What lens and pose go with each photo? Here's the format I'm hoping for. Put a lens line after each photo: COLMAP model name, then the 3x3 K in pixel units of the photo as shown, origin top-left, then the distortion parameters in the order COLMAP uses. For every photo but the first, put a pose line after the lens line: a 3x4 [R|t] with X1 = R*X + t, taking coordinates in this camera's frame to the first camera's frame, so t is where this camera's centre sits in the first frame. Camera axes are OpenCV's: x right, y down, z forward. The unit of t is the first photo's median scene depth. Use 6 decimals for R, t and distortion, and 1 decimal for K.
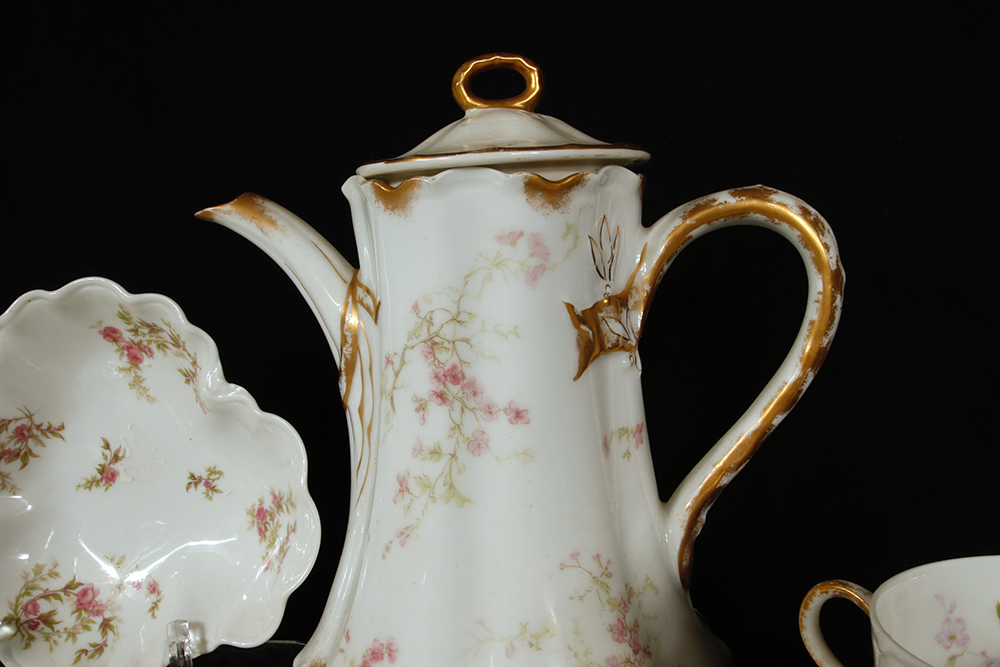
lens RADIAL K [[1045.4, 0, 494.1], [0, 1045.4, 350.3], [0, 0, 1]] dist [-0.079375, 0.023428]
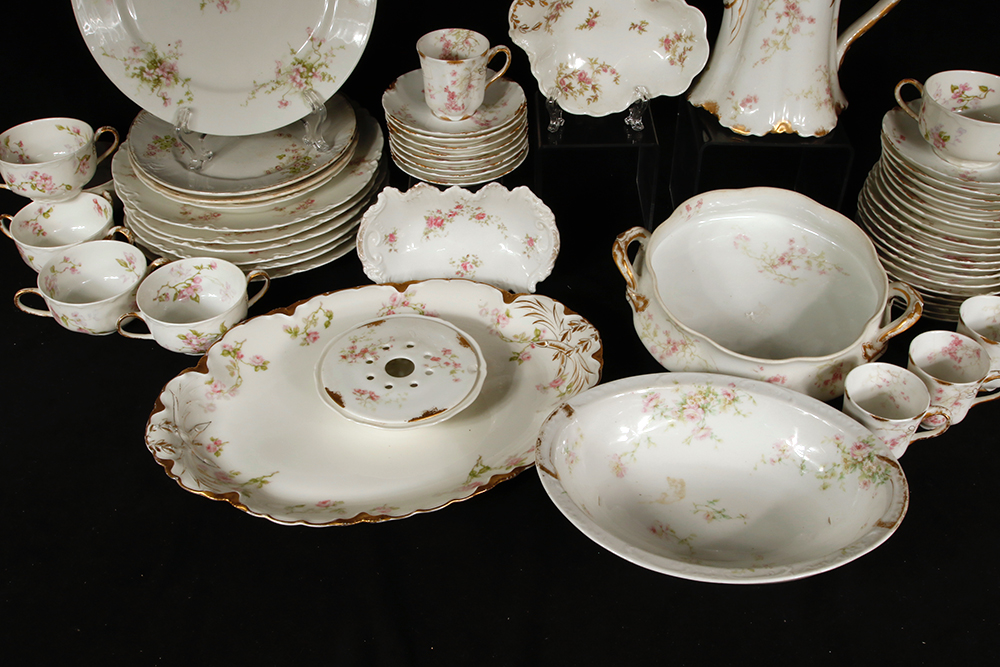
lens RADIAL K [[1045.4, 0, 494.1], [0, 1045.4, 350.3], [0, 0, 1]] dist [-0.079375, 0.023428]
pose [[0.982292, -0.082873, 0.168034, -1.066274], [-0.024045, 0.833678, 0.551727, -0.556828], [-0.185810, -0.545998, 0.816922, -1.279477]]
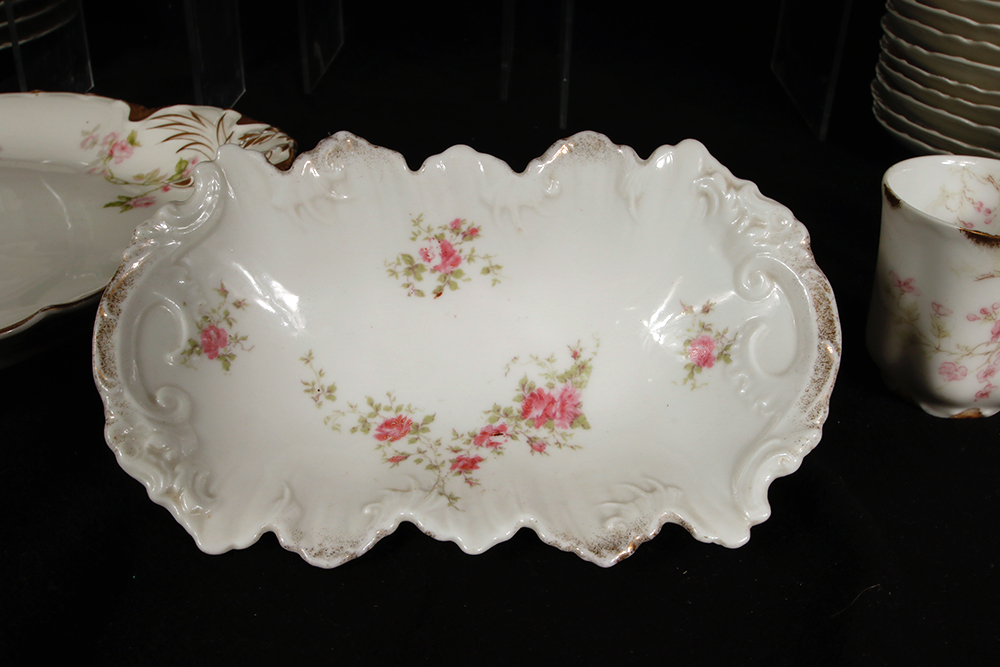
lens RADIAL K [[1045.4, 0, 494.1], [0, 1045.4, 350.3], [0, 0, 1]] dist [-0.079375, 0.023428]
pose [[0.974754, -0.032283, 0.220937, -0.516331], [-0.053361, 0.927140, 0.370896, 0.427919], [-0.216813, -0.373322, 0.902011, -0.518329]]
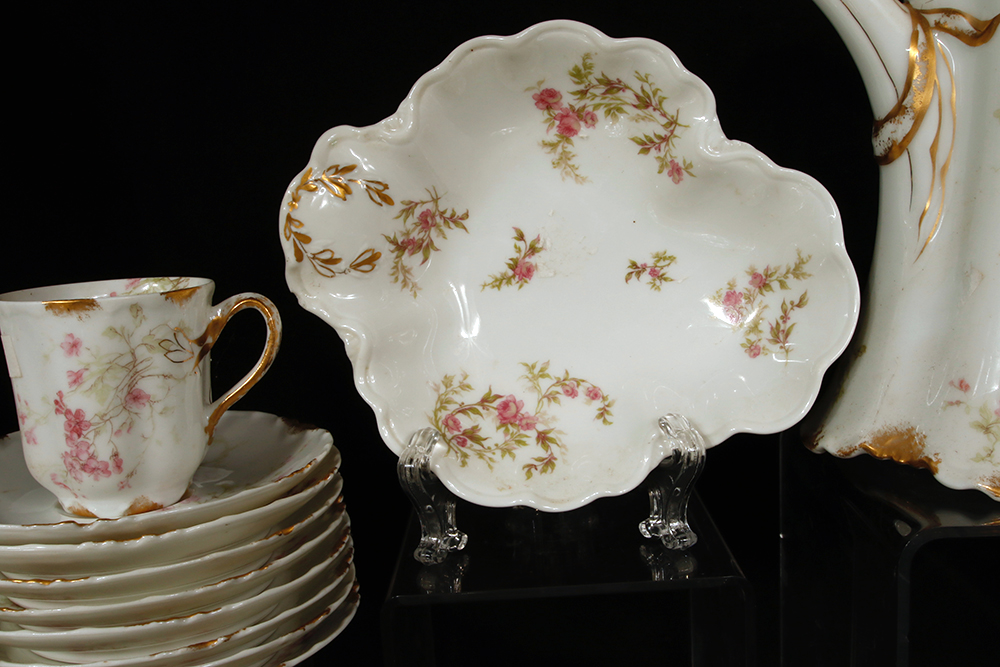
lens RADIAL K [[1038.7, 0, 495.3], [0, 1038.7, 353.9], [0, 0, 1]] dist [-0.078205, -0.028616]
pose [[0.986175, -0.022623, 0.164157, -0.557282], [0.020701, 0.999696, 0.013413, 0.184119], [-0.164411, -0.009829, 0.986343, 0.152683]]
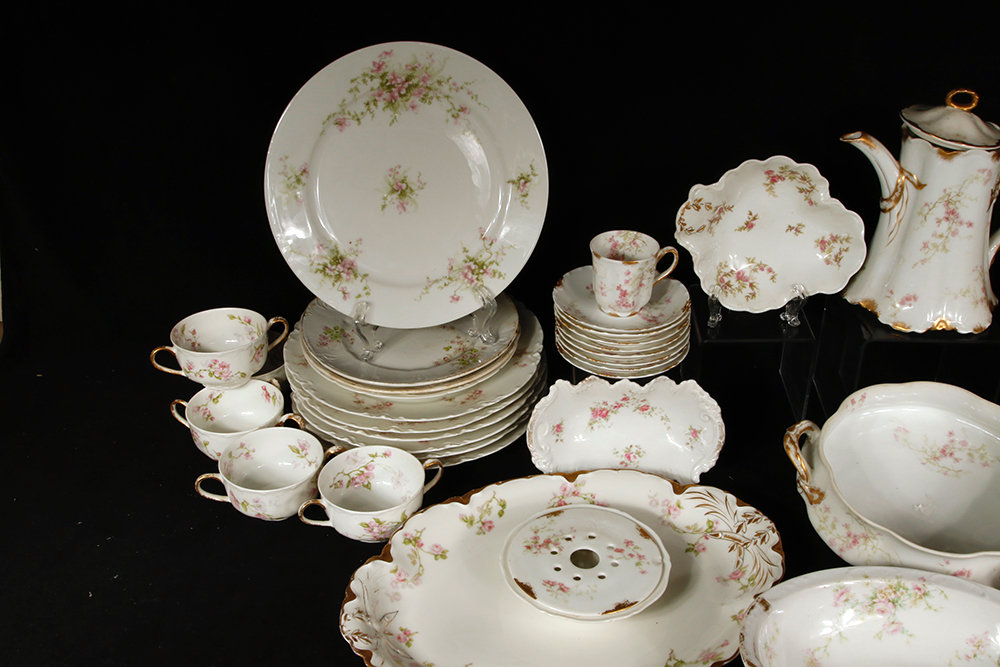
lens RADIAL K [[1045.4, 0, 494.1], [0, 1045.4, 350.3], [0, 0, 1]] dist [-0.079375, 0.023428]
pose [[0.988369, -0.047673, 0.144410, -1.371993], [-0.015422, 0.913278, 0.407045, -0.611581], [-0.151292, -0.404538, 0.901920, -1.258379]]
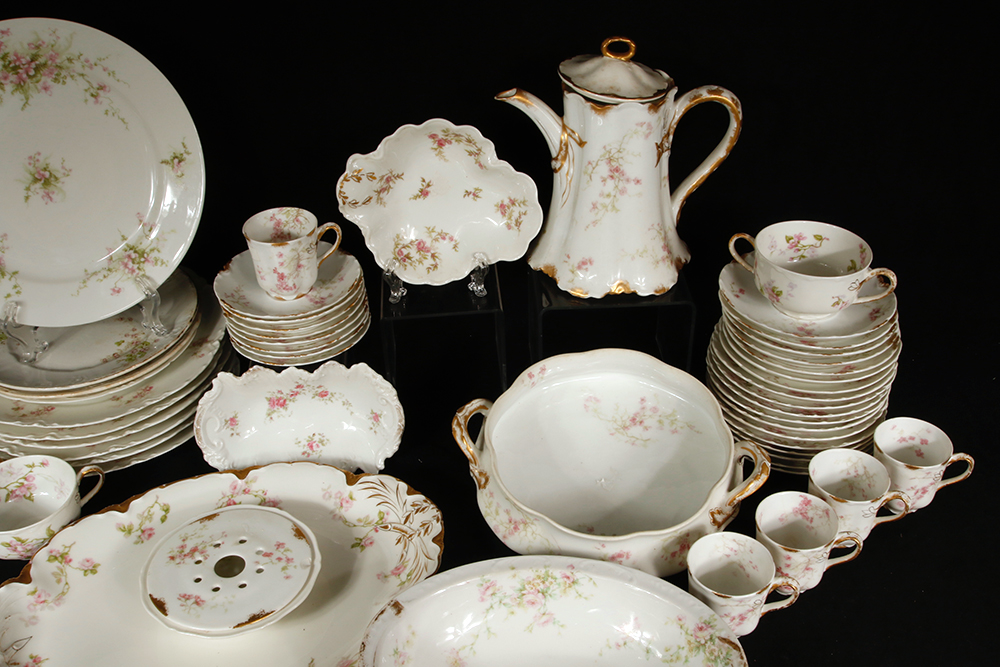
lens RADIAL K [[1045.4, 0, 494.1], [0, 1045.4, 350.3], [0, 0, 1]] dist [-0.079375, 0.023428]
pose [[0.968287, -0.122070, 0.217989, -0.792900], [0.009065, 0.889105, 0.457614, -0.640108], [-0.249676, -0.441126, 0.862015, -1.206511]]
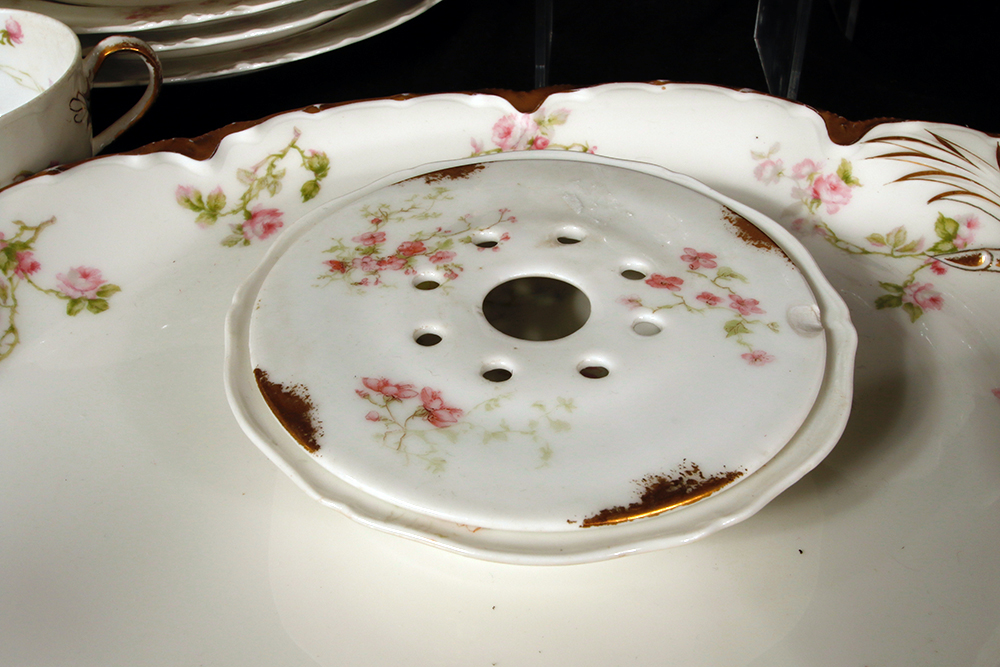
lens RADIAL K [[1045.4, 0, 494.1], [0, 1045.4, 350.3], [0, 0, 1]] dist [-0.079375, 0.023428]
pose [[0.993207, -0.049203, 0.105450, -0.987310], [-0.016440, 0.837785, 0.545752, 0.344936], [-0.115198, -0.543778, 0.831285, -0.031668]]
